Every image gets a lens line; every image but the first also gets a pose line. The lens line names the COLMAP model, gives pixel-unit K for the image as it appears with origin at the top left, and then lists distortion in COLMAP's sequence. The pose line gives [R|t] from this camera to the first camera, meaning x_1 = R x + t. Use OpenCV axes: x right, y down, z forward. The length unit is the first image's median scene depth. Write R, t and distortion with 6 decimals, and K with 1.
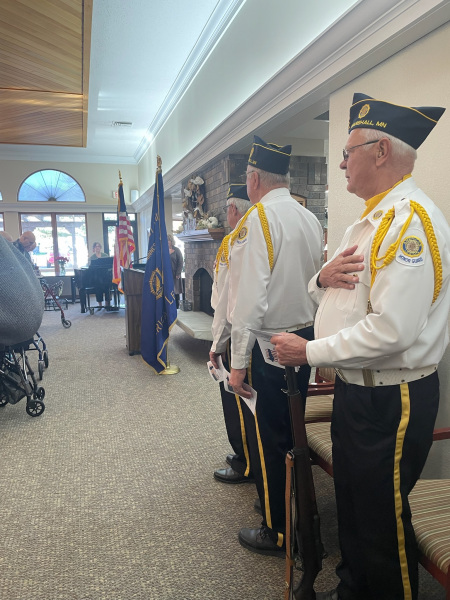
lens RADIAL K [[450.4, 0, 225.7], [0, 450.4, 306.3], [0, 0, 1]] dist [0.055458, -0.071340]
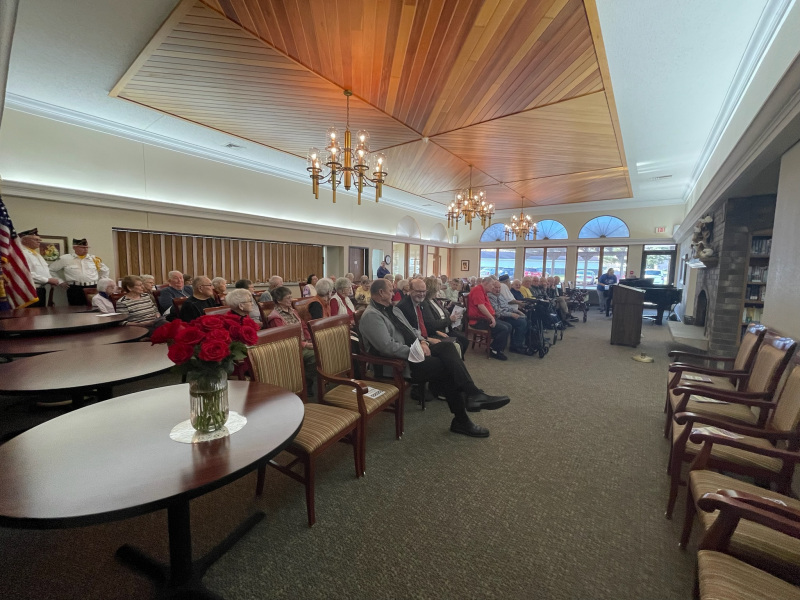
lens RADIAL K [[324.3, 0, 401.4], [0, 324.3, 298.5], [0, 0, 1]] dist [-0.000328, -0.000020]
pose [[0.575799, 0.119116, -0.808868, 0.124010], [-0.151077, 0.987794, 0.037920, 0.017971], [0.803512, 0.100367, 0.586767, -0.106860]]
